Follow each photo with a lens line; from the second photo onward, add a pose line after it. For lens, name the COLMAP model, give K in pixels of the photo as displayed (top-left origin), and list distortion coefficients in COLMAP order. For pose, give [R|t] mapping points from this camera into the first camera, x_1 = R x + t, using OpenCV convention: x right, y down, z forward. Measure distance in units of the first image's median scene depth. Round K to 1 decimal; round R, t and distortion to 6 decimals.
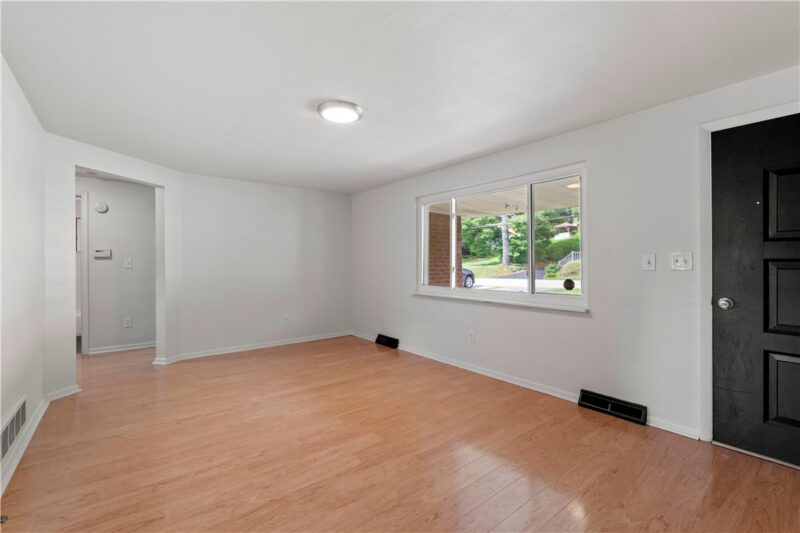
lens RADIAL K [[352.4, 0, 399.3], [0, 352.4, 264.5], [0, 0, 1]] dist [0.002991, 0.000757]
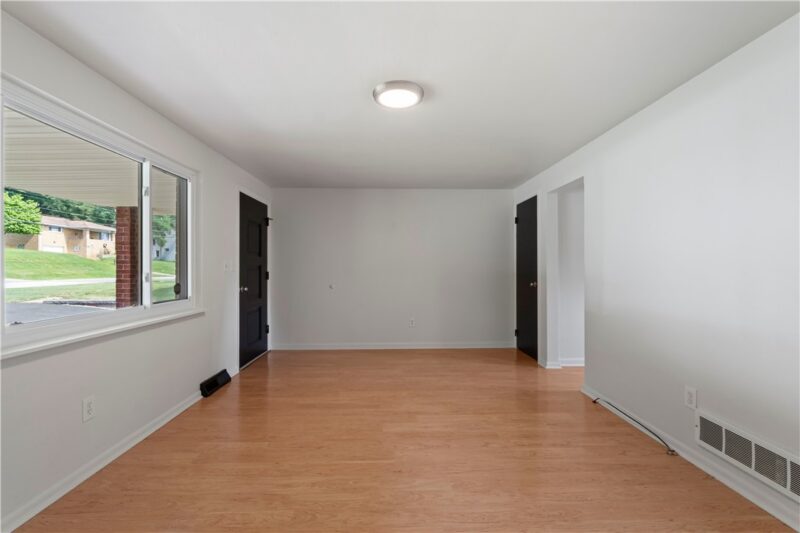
lens RADIAL K [[352.4, 0, 399.3], [0, 352.4, 264.5], [0, 0, 1]] dist [0.002991, 0.000757]
pose [[-0.796131, 0.004962, 0.605103, -0.736610], [0.001473, 0.999979, -0.006262, -0.001050], [-0.605122, -0.004094, -0.796122, 1.791828]]
